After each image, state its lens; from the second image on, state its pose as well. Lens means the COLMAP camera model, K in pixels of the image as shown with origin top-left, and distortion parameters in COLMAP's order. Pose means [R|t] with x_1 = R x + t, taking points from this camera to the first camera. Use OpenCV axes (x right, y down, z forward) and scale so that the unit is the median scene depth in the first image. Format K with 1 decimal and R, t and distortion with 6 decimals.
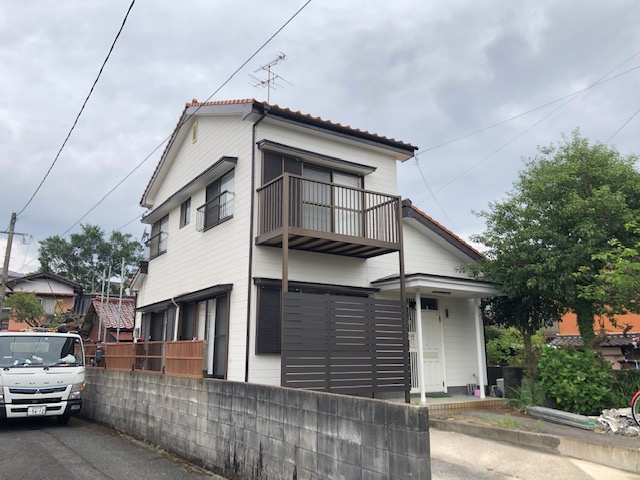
lens RADIAL K [[523.7, 0, 318.6], [0, 523.7, 237.8], [0, 0, 1]] dist [0.008076, 0.013838]
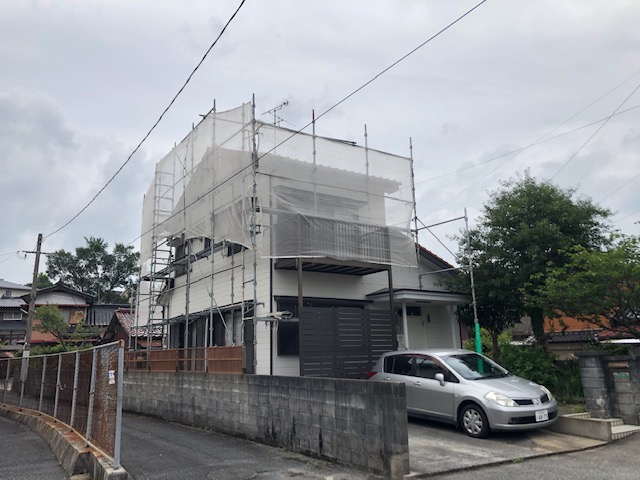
lens RADIAL K [[517.9, 0, 317.6], [0, 517.9, 237.7], [0, 0, 1]] dist [0.013033, 0.009124]
pose [[0.999660, -0.022243, 0.013573, -0.030913], [0.022327, 0.999732, -0.006117, -0.050704], [-0.013433, 0.006418, 0.999889, -0.244818]]
